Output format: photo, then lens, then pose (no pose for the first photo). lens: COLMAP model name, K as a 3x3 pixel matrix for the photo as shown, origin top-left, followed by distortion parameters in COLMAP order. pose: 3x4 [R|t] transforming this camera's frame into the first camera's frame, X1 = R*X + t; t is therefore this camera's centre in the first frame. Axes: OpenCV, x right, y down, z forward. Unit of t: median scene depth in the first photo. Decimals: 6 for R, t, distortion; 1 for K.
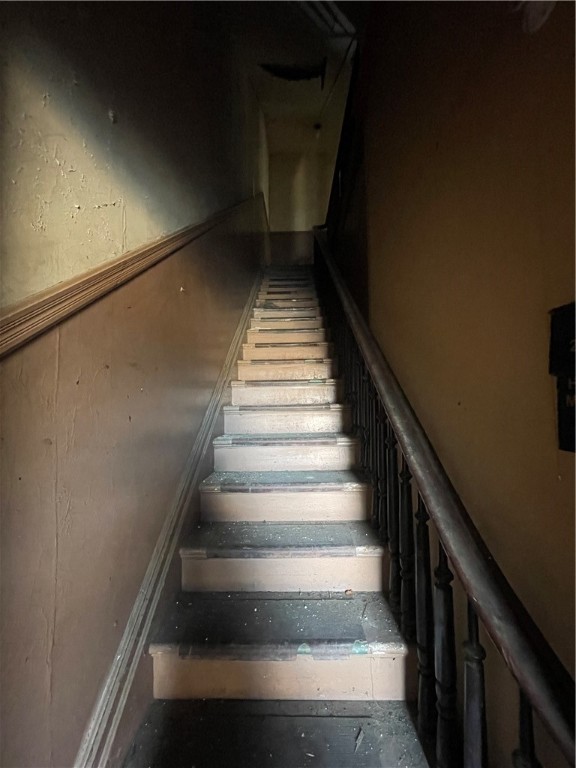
lens RADIAL K [[309.8, 0, 289.5], [0, 309.8, 385.3], [0, 0, 1]] dist [-0.003556, 0.000152]
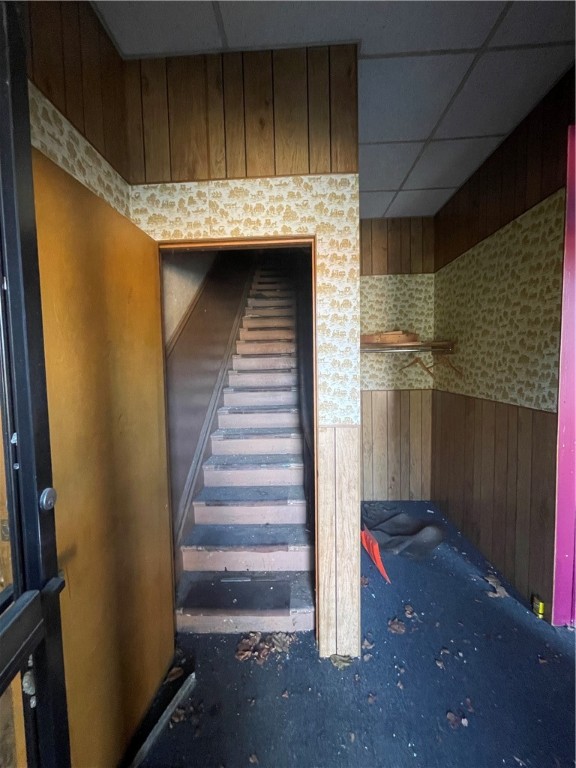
lens RADIAL K [[309.8, 0, 288.9], [0, 309.8, 382.4], [0, 0, 1]] dist [-0.003556, 0.000152]
pose [[0.999984, 0.000744, -0.005540, 0.096661], [-0.000149, 0.994302, 0.106597, -0.034554], [0.005588, -0.106595, 0.994287, -0.517952]]
